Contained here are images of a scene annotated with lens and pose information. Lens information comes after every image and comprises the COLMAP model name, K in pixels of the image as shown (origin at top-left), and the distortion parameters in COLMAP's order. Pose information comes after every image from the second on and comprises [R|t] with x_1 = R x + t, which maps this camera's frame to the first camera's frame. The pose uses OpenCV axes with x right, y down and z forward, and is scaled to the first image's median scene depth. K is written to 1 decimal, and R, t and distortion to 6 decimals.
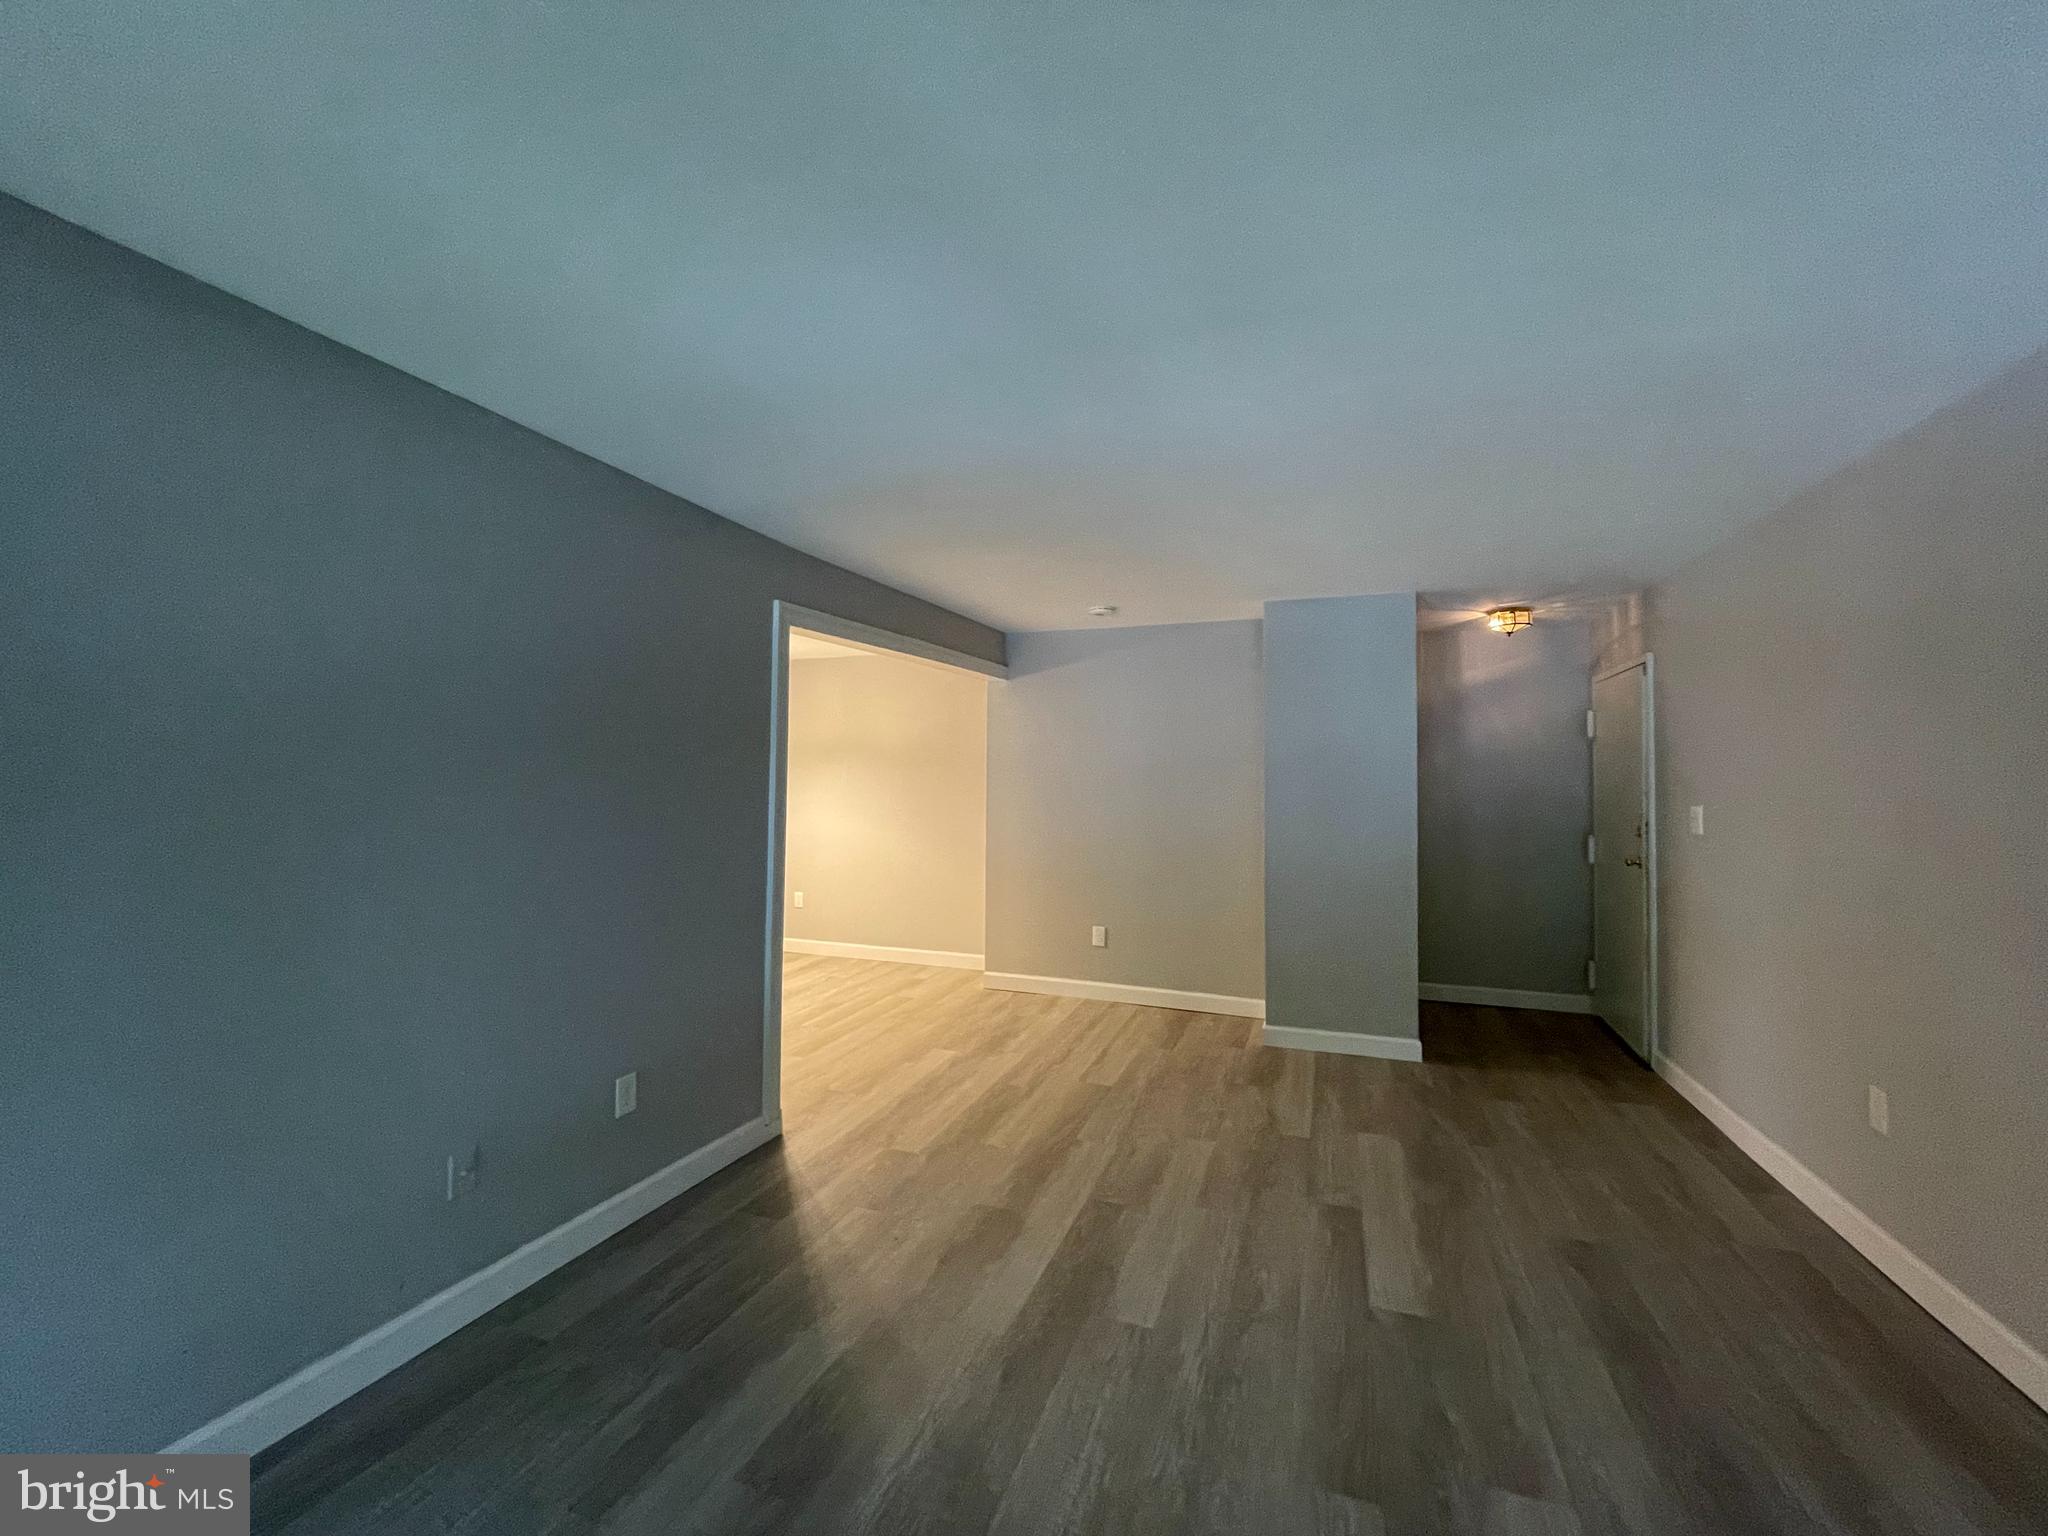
lens RADIAL K [[825.0, 0, 1024.0], [0, 825.0, 768.0], [0, 0, 1]] dist [0.002983, 0.000082]
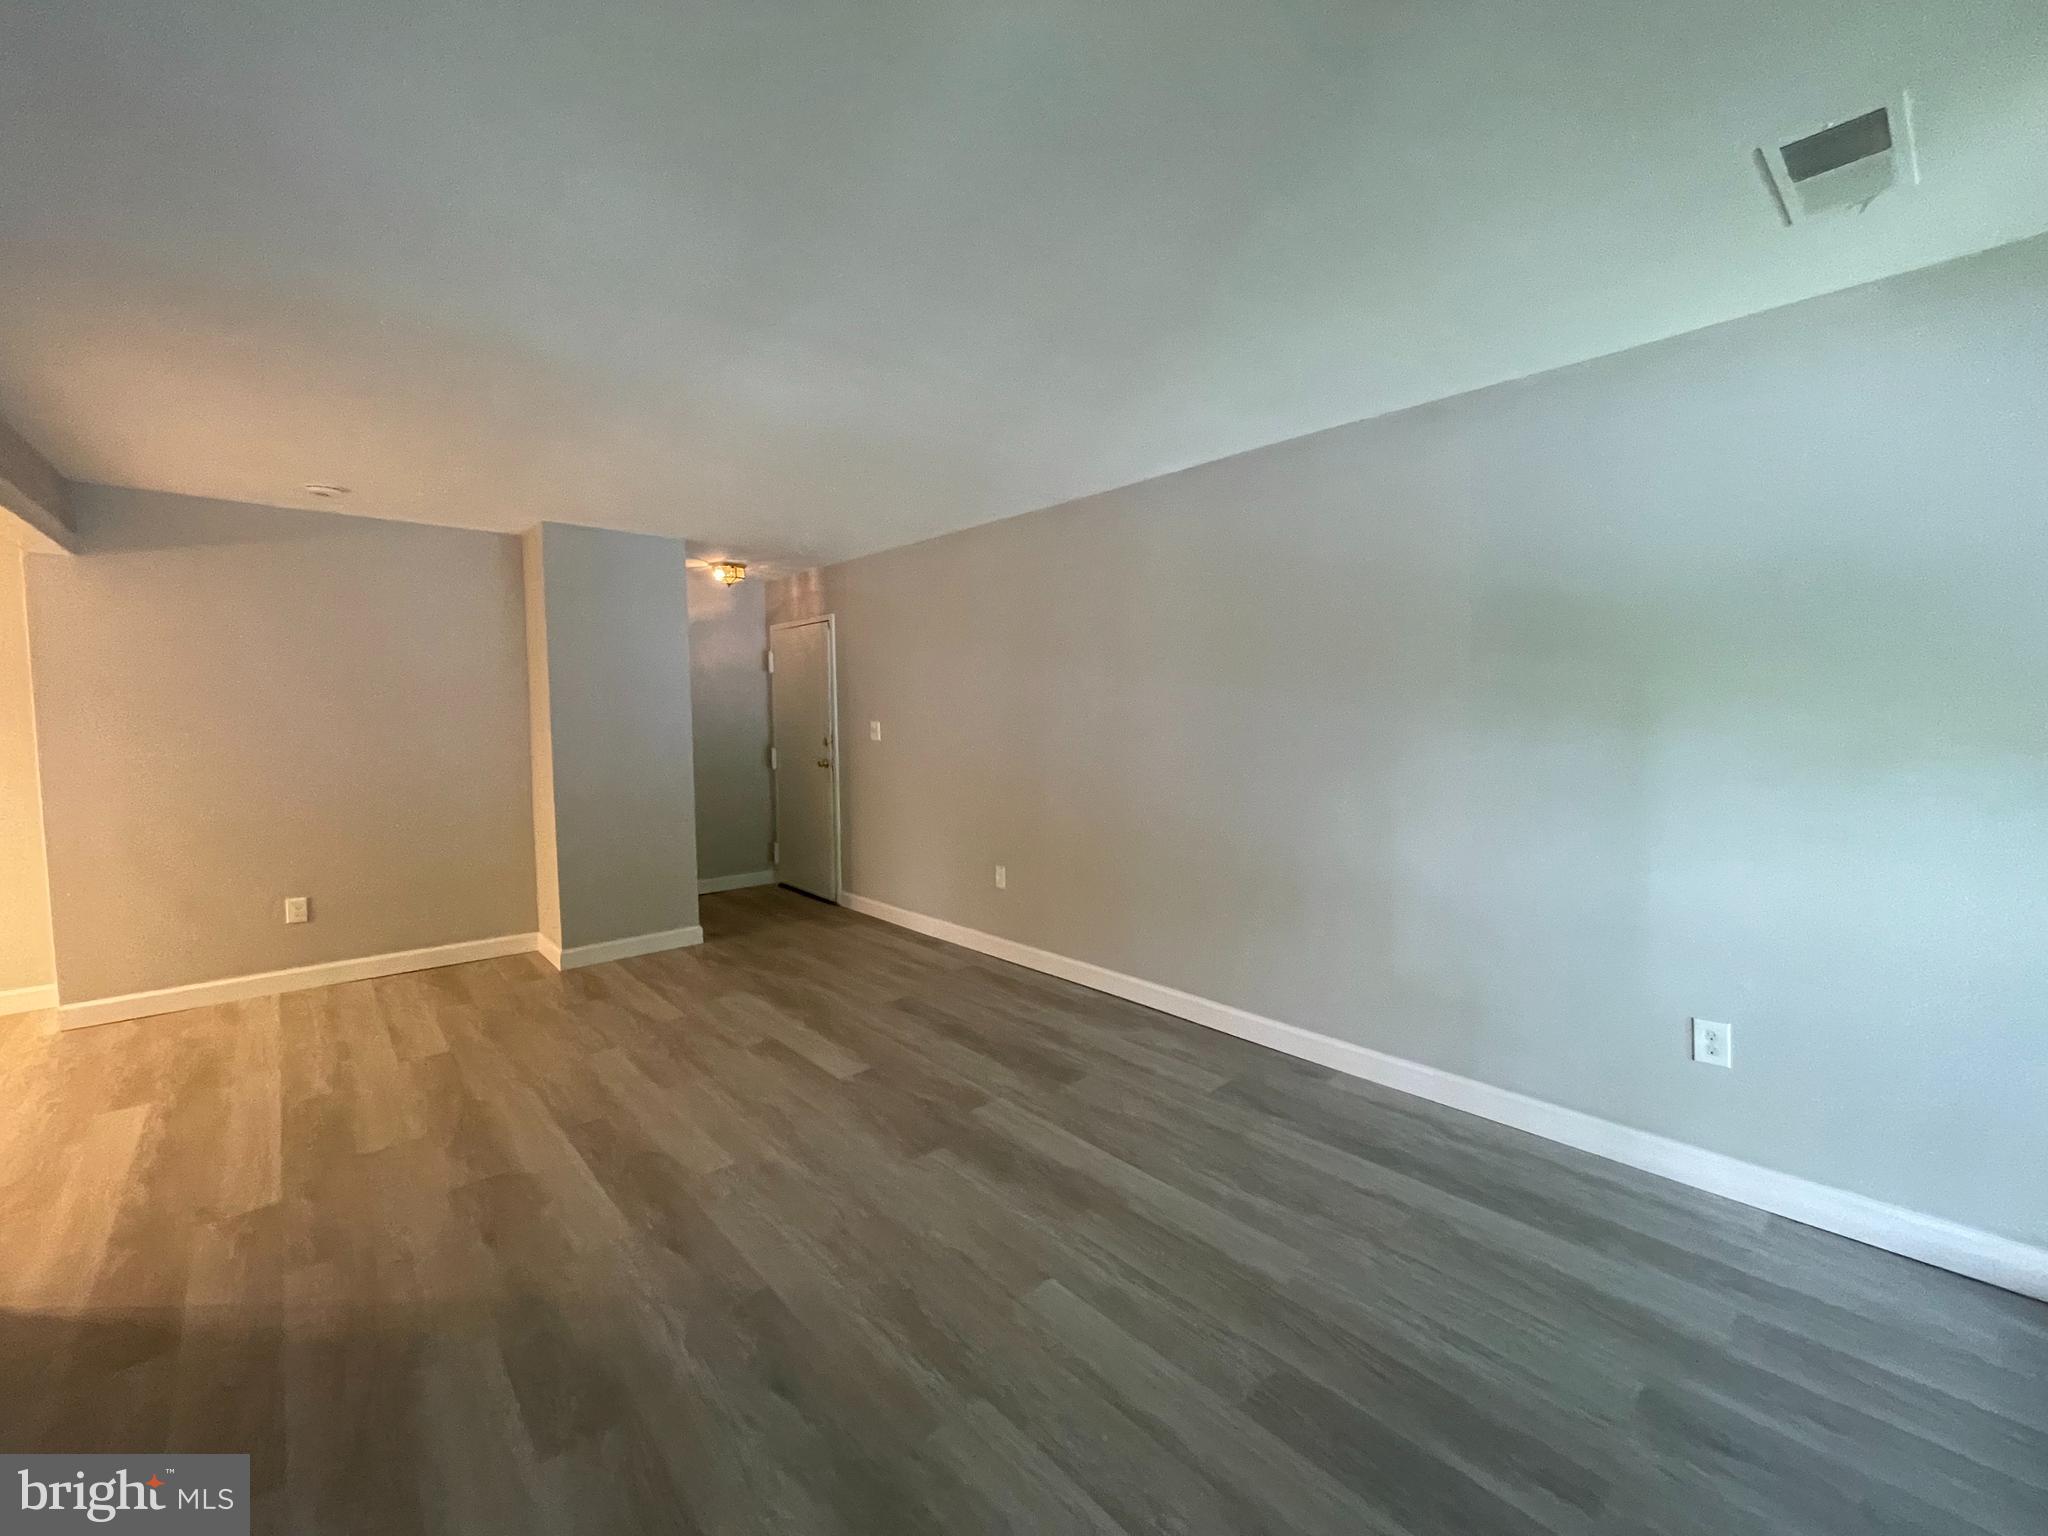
lens RADIAL K [[831.4, 0, 1023.2], [0, 831.4, 765.3], [0, 0, 1]] dist [-0.010500, 0.005889]
pose [[0.460176, -0.066005, 0.885371, -0.351722], [-0.007534, 0.996906, 0.078236, 0.003780], [-0.887796, -0.042672, 0.458255, 0.053328]]
